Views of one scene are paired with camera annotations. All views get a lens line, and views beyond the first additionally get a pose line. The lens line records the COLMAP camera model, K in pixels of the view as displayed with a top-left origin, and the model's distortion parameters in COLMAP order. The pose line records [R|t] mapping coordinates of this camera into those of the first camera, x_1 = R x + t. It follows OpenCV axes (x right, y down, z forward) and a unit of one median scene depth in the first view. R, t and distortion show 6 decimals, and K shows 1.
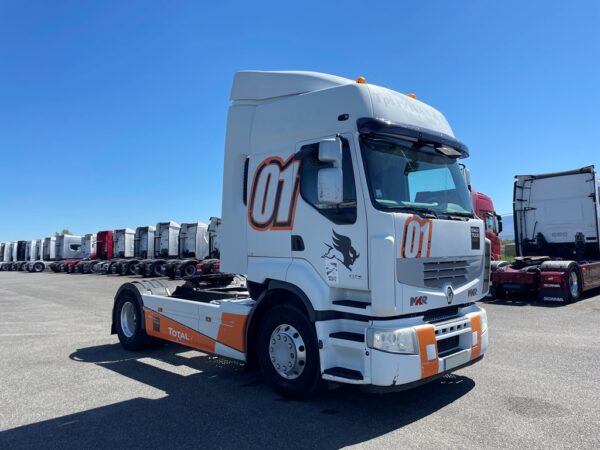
lens RADIAL K [[451.0, 0, 302.9], [0, 451.0, 226.2], [0, 0, 1]] dist [0.094750, -0.132828]
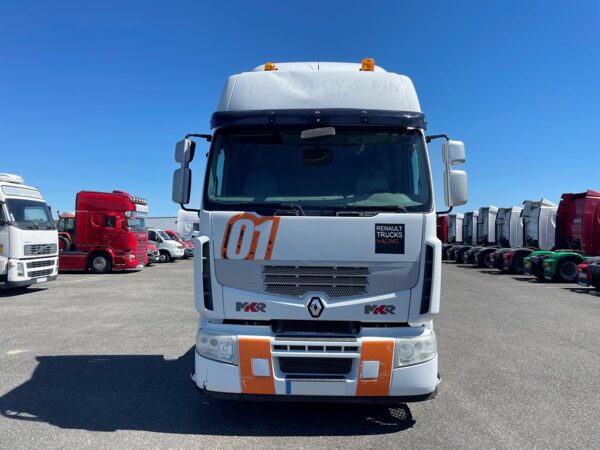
lens RADIAL K [[451.0, 0, 302.9], [0, 451.0, 226.2], [0, 0, 1]] dist [0.094750, -0.132828]
pose [[0.694441, 0.011691, -0.719455, 0.932409], [0.014316, 0.999446, 0.030060, -0.021545], [0.719408, -0.031175, 0.693888, 0.438123]]
